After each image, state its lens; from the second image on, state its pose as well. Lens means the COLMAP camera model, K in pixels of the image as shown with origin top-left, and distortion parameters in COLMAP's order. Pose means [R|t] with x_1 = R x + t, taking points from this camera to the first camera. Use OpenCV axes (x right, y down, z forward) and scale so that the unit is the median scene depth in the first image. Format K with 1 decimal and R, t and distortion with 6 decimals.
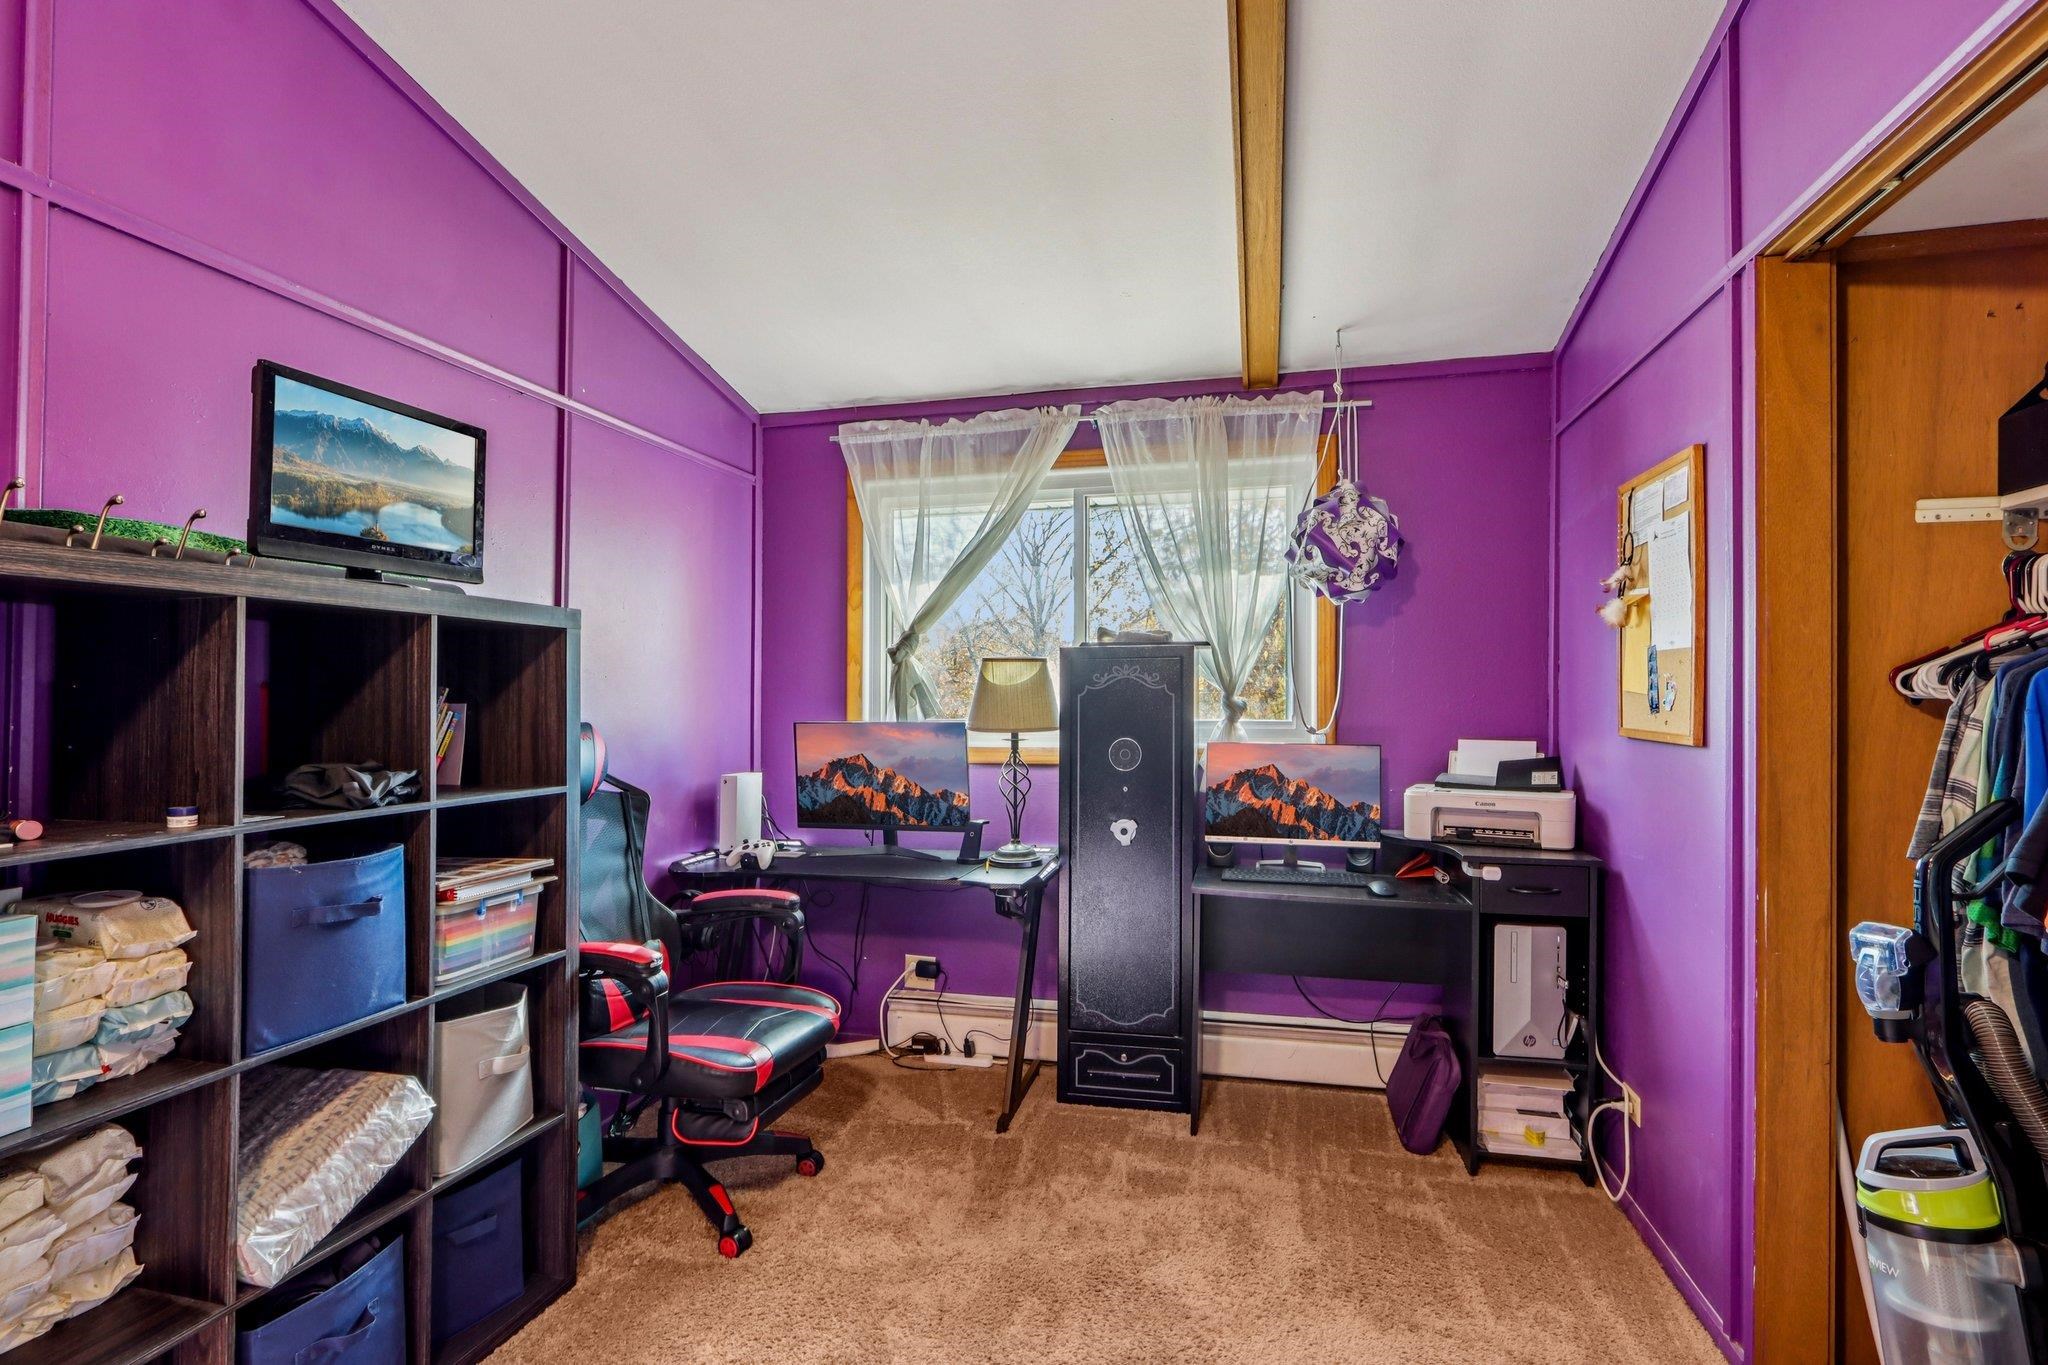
lens RADIAL K [[1003.3, 0, 1001.0], [0, 1003.3, 692.8], [0, 0, 1]] dist [-0.012031, 0.000885]
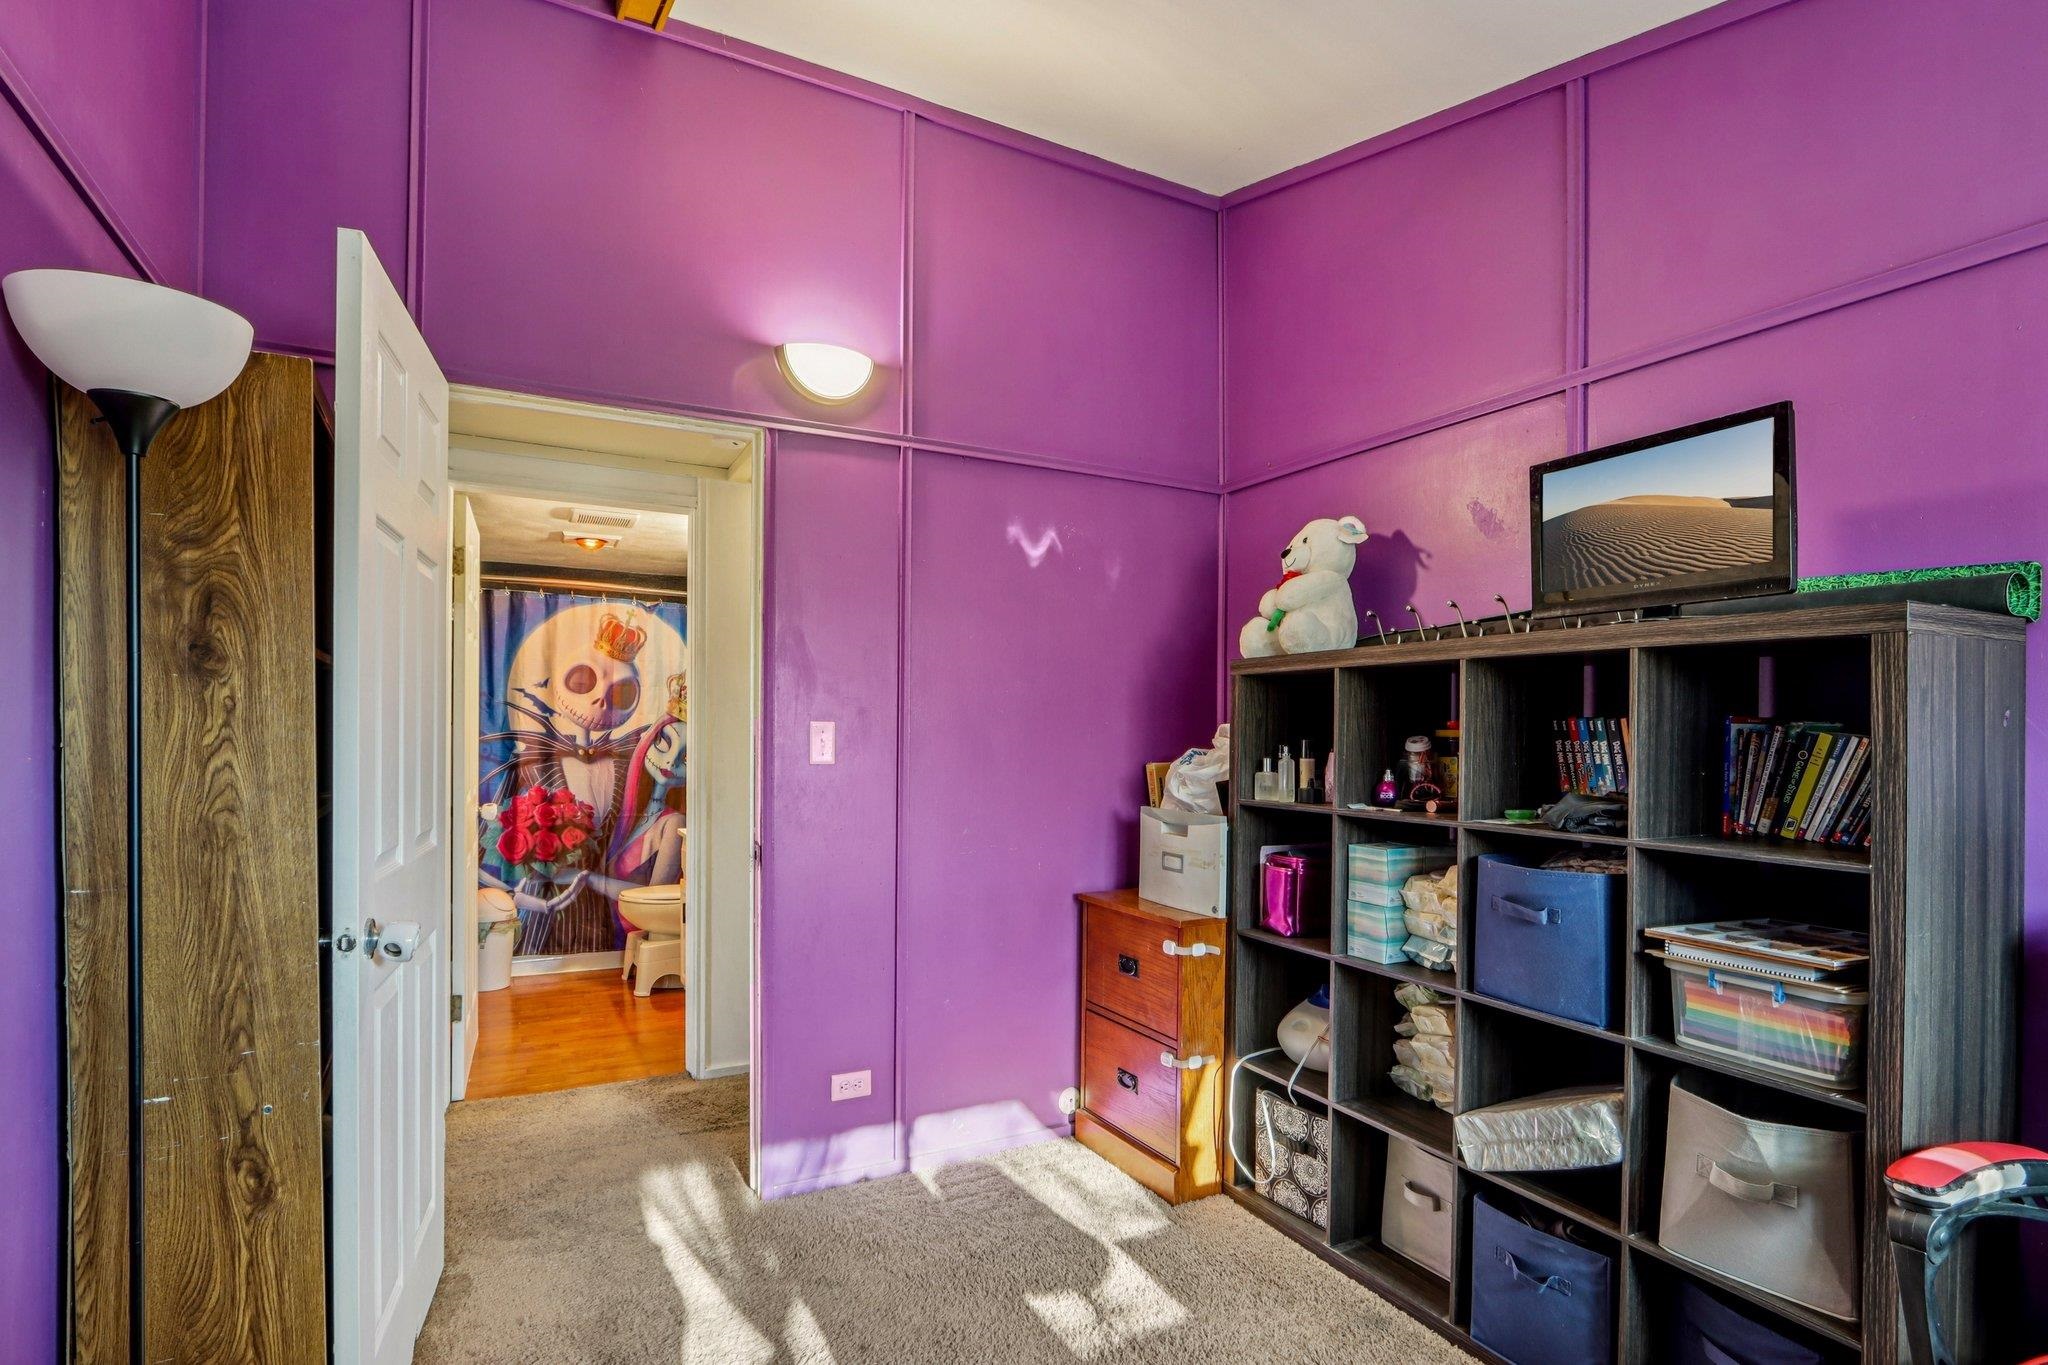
lens RADIAL K [[1003.3, 0, 1001.0], [0, 1003.3, 692.8], [0, 0, 1]] dist [-0.012031, 0.000885]
pose [[-0.735921, -0.032252, -0.676299, 0.529893], [-0.006730, 0.999164, -0.040326, 0.010246], [0.677034, -0.025125, -0.735523, 1.261873]]
